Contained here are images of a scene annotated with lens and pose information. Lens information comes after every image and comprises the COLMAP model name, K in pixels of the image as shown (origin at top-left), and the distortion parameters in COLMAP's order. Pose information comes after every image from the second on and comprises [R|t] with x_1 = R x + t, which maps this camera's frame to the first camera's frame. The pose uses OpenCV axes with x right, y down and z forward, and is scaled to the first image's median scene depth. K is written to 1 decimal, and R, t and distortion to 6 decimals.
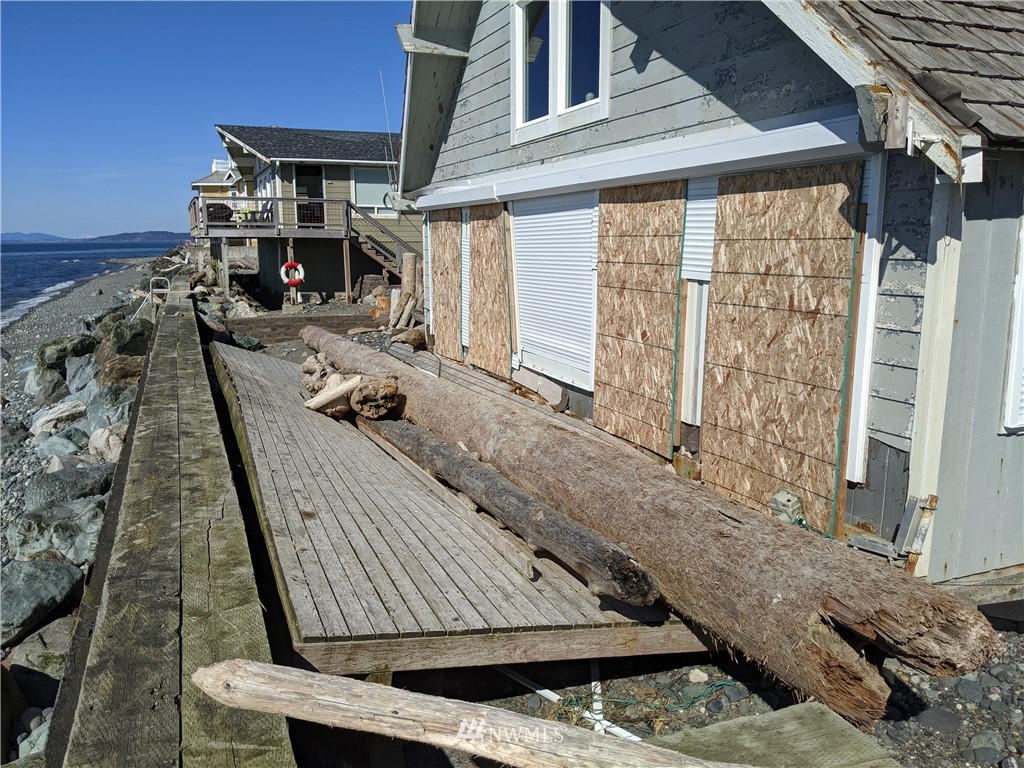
lens RADIAL K [[800.7, 0, 542.8], [0, 800.7, 385.2], [0, 0, 1]] dist [0.070251, -0.147951]
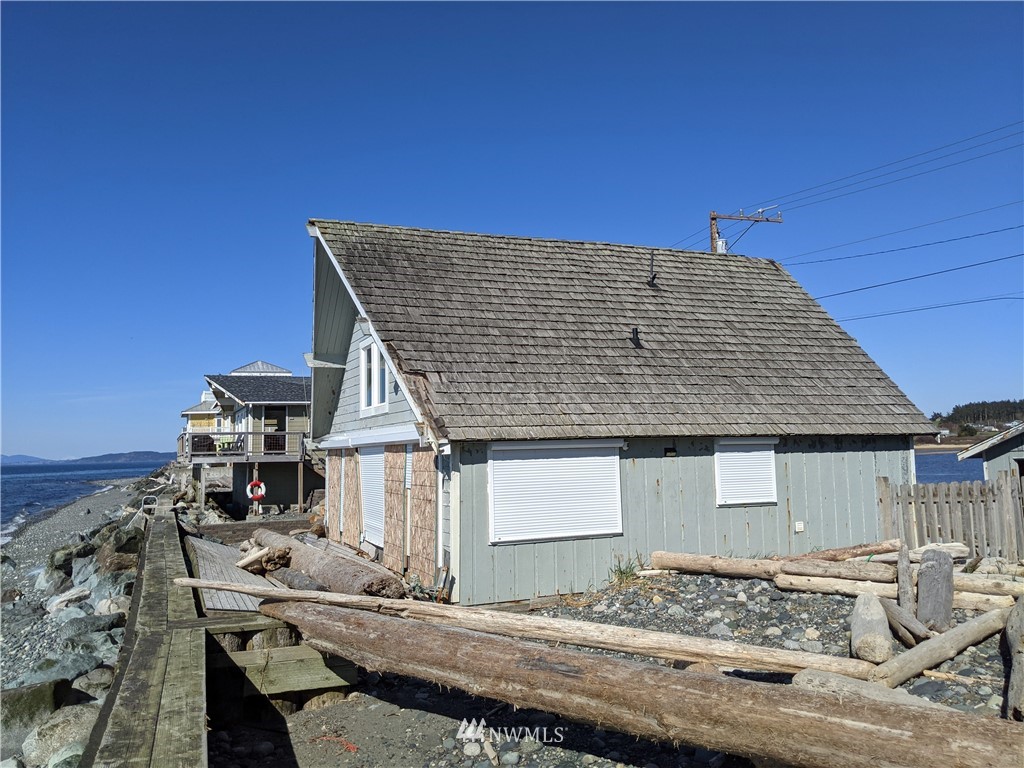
lens RADIAL K [[800.7, 0, 542.8], [0, 800.7, 385.2], [0, 0, 1]] dist [0.070251, -0.147951]
pose [[0.999560, -0.019959, 0.021925, 0.135319], [0.024927, 0.966109, -0.256927, 0.045263], [-0.016054, 0.257360, 0.966182, -0.320723]]
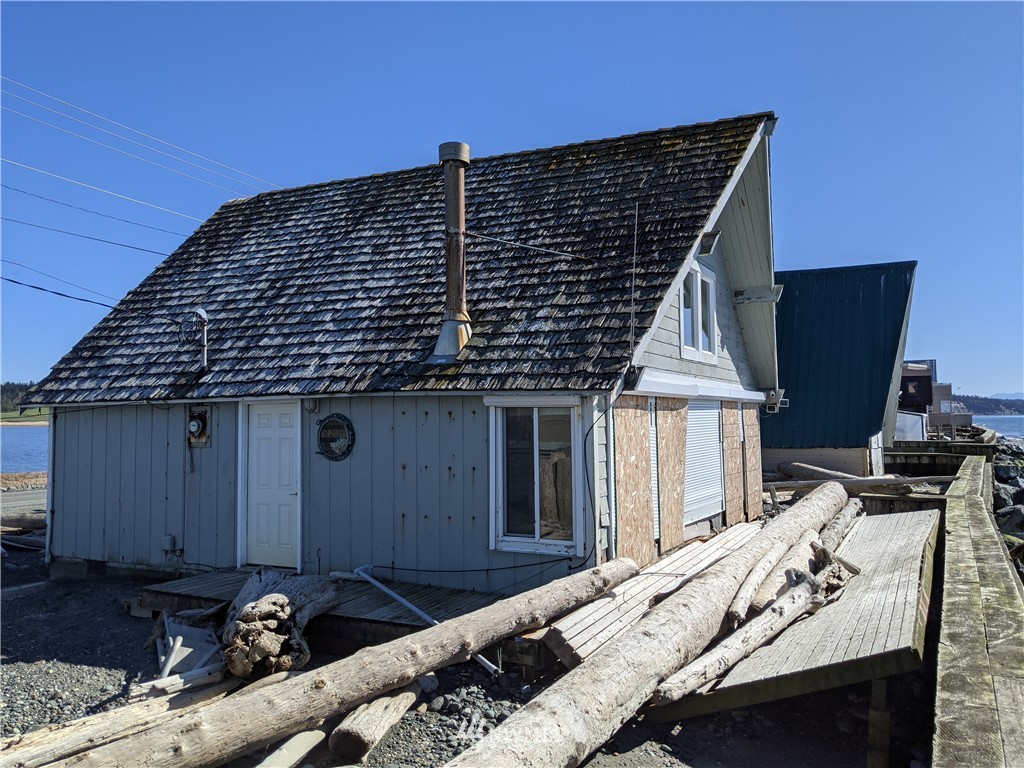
lens RADIAL K [[800.7, 0, 542.8], [0, 800.7, 385.2], [0, 0, 1]] dist [0.070251, -0.147951]
pose [[-0.641816, 0.045832, 0.765488, -0.348599], [0.151105, 0.986201, 0.067645, -0.147022], [-0.751824, 0.159085, -0.639885, 0.788637]]
